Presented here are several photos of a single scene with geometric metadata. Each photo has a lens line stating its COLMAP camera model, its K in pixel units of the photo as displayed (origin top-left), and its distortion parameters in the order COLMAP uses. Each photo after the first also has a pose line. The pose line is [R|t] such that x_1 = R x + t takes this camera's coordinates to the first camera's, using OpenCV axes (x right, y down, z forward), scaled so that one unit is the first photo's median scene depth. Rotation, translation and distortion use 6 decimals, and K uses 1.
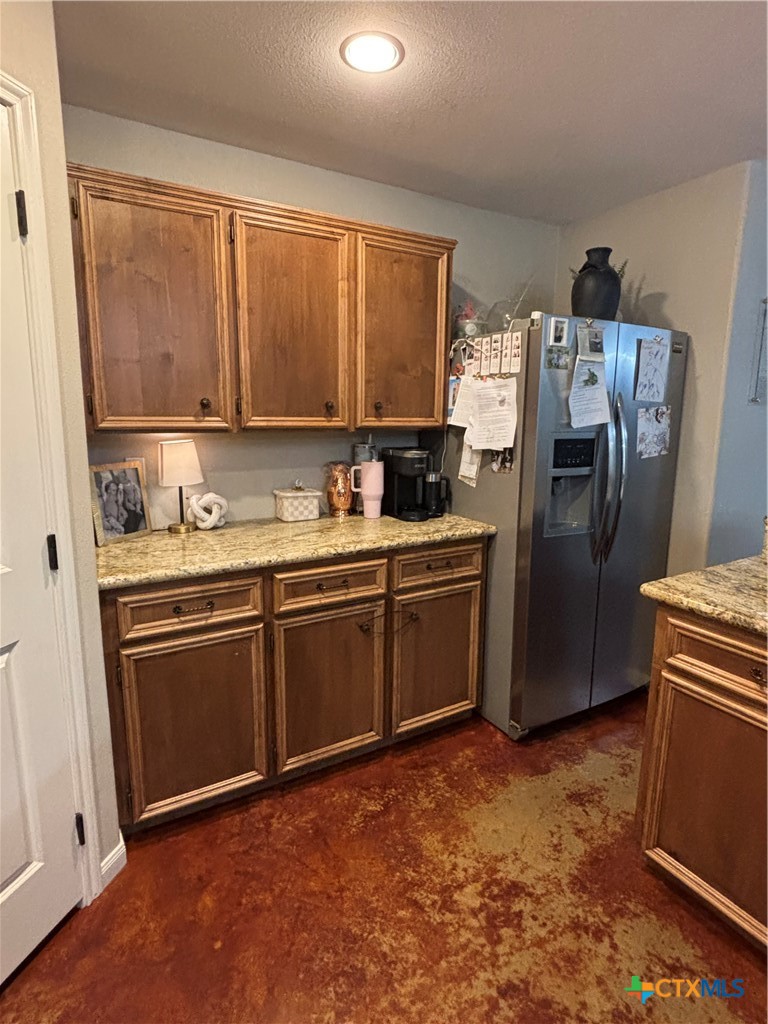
lens RADIAL K [[552.3, 0, 386.5], [0, 552.3, 509.5], [0, 0, 1]] dist [-0.003899, -0.000938]
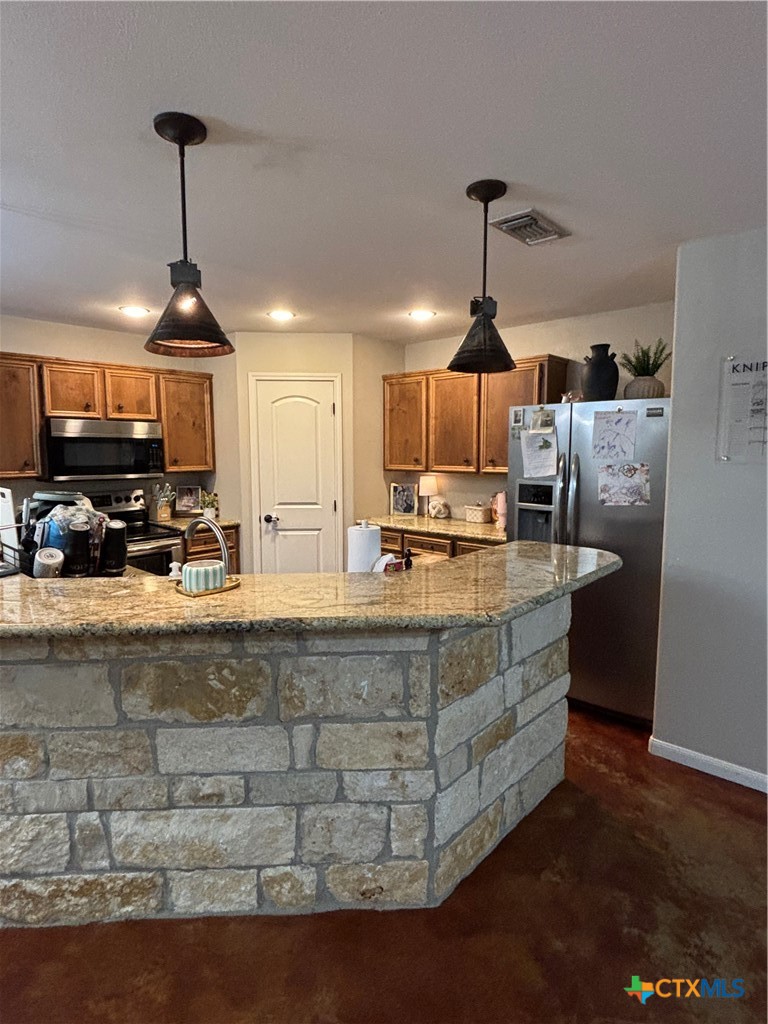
lens RADIAL K [[552.3, 0, 385.4], [0, 552.3, 511.3], [0, 0, 1]] dist [-0.003899, -0.000938]
pose [[0.294544, 0.098208, -0.950578, 1.748401], [-0.166079, 0.984830, 0.050285, -0.069589], [0.941096, 0.143060, 0.306386, 0.189642]]
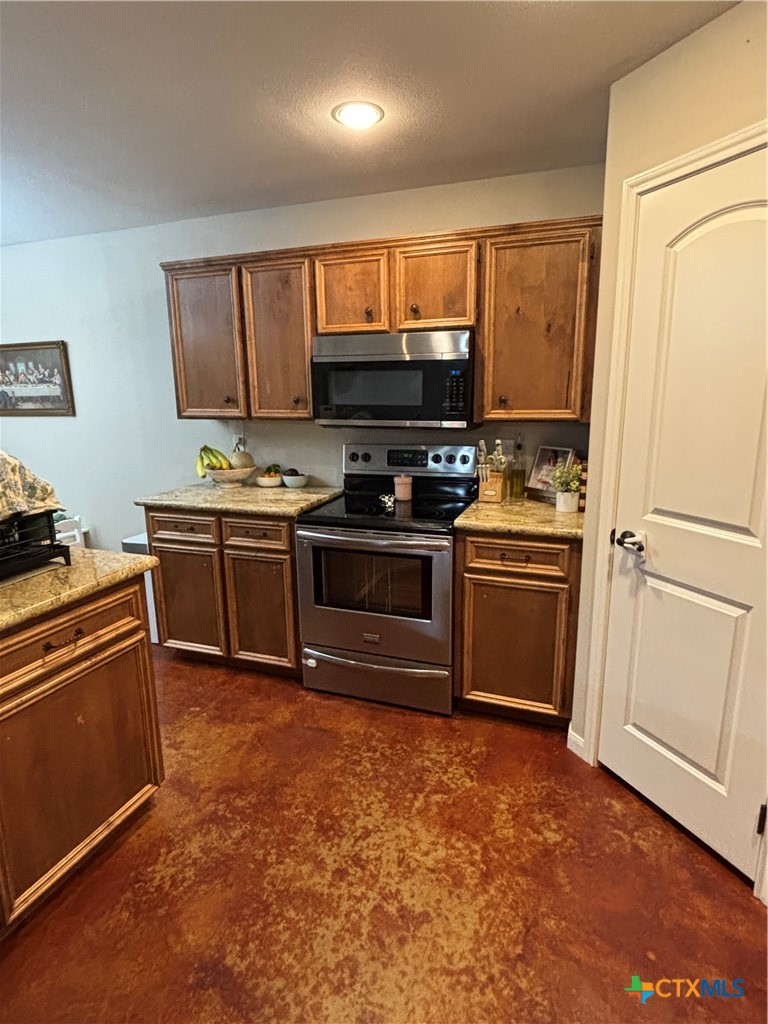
lens RADIAL K [[552.3, 0, 387.2], [0, 552.3, 507.7], [0, 0, 1]] dist [-0.003899, -0.000938]
pose [[-0.765866, 0.128950, -0.629938, 0.407566], [-0.112851, 0.937522, 0.329116, -0.163816], [0.633020, 0.323147, -0.703464, 0.807250]]
